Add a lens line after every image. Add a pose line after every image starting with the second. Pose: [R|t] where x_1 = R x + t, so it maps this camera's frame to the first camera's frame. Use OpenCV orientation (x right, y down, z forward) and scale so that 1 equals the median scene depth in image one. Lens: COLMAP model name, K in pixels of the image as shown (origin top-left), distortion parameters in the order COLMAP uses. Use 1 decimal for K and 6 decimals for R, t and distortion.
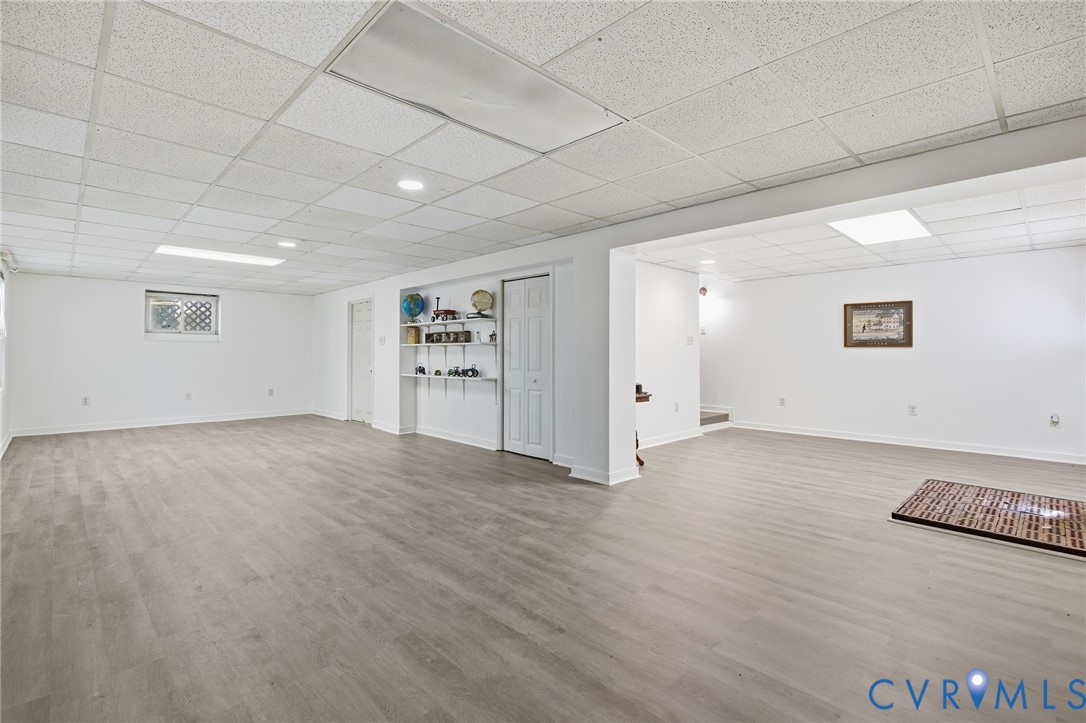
lens RADIAL K [[489.0, 0, 545.4], [0, 489.0, 356.5], [0, 0, 1]] dist [0.001980, -0.000638]
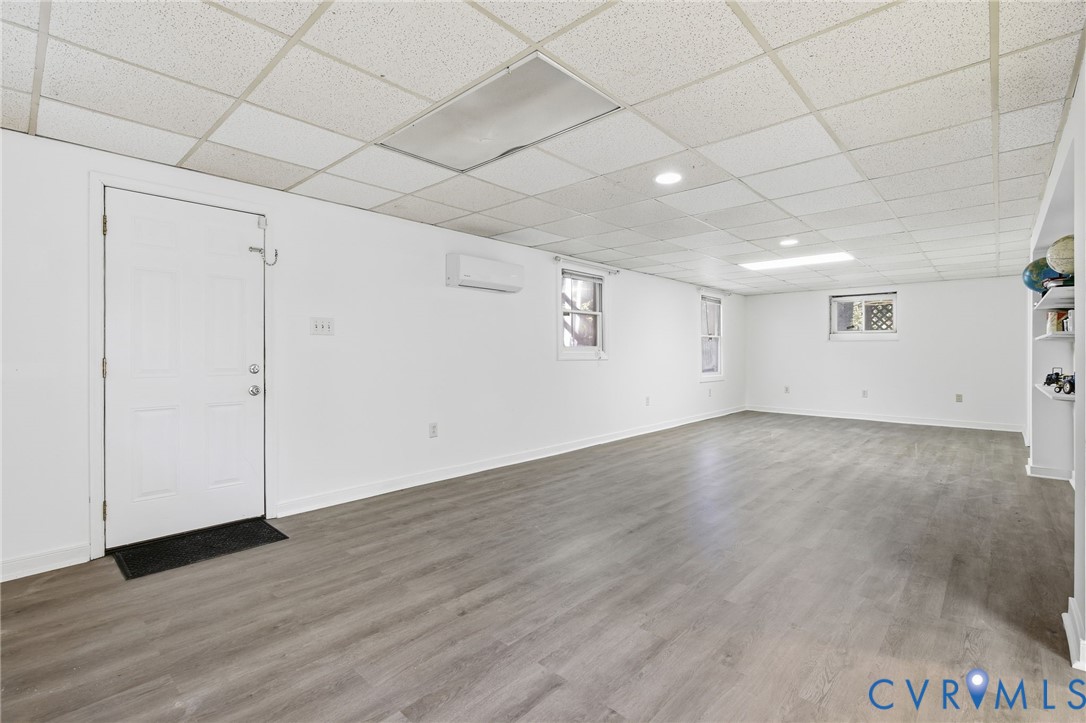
lens RADIAL K [[489.0, 0, 544.2], [0, 489.0, 357.5], [0, 0, 1]] dist [0.001980, -0.000638]
pose [[0.066175, 0.010305, -0.997755, 0.387560], [-0.006187, 0.999932, 0.009917, -0.001341], [0.997789, 0.005516, 0.066234, 0.392620]]
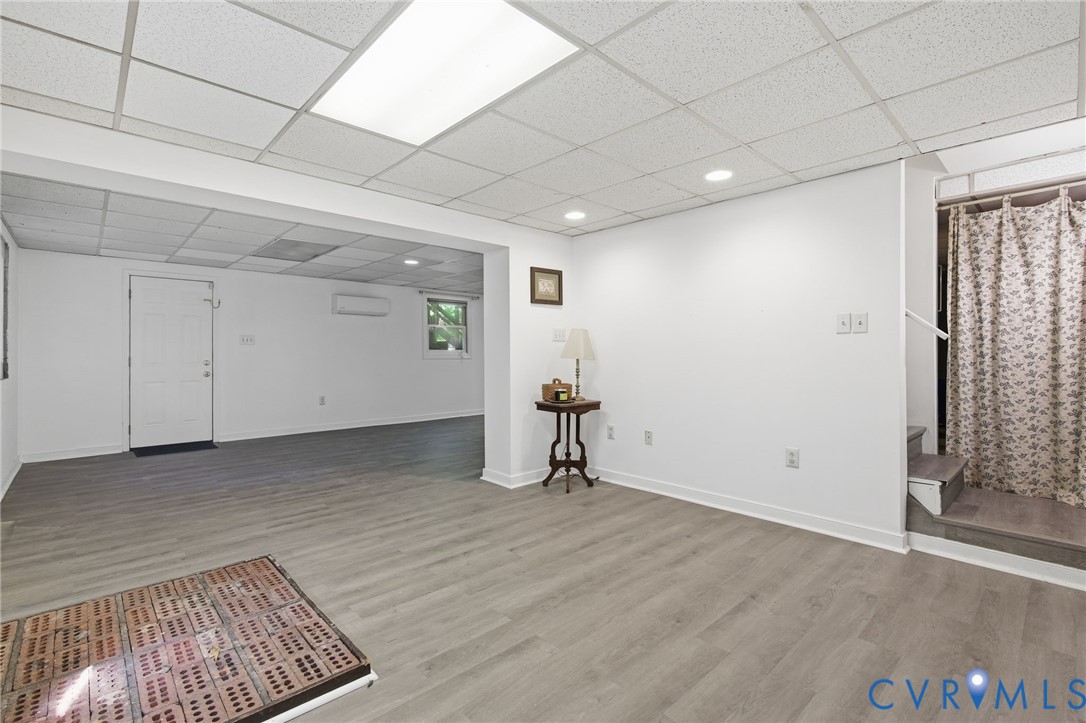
lens RADIAL K [[489.0, 0, 552.1], [0, 489.0, 355.1], [0, 0, 1]] dist [0.001980, -0.000638]
pose [[-0.019689, 0.003377, -0.999800, 0.878114], [-0.006545, 0.999972, 0.003507, -0.006359], [0.999785, 0.006613, -0.019666, 0.890705]]
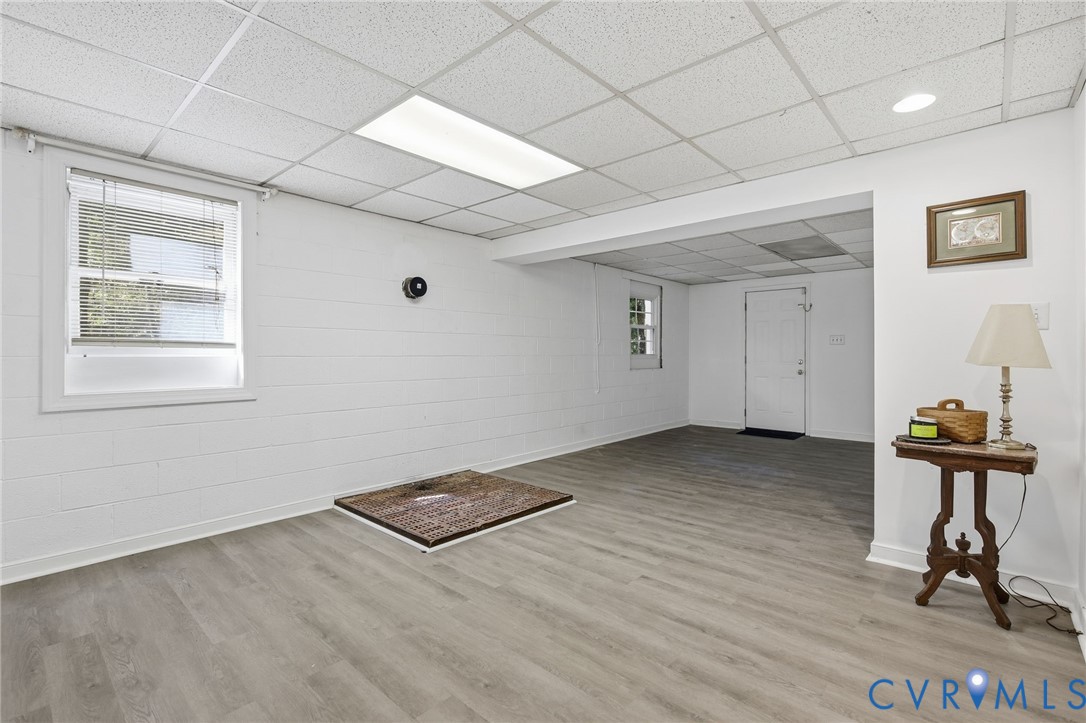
lens RADIAL K [[489.0, 0, 539.1], [0, 489.0, 349.9], [0, 0, 1]] dist [0.001980, -0.000638]
pose [[-0.998171, -0.000498, -0.060456, 0.509132], [-0.000484, 1.000000, -0.000260, -0.008971], [0.060456, -0.000230, -0.998171, 1.264804]]
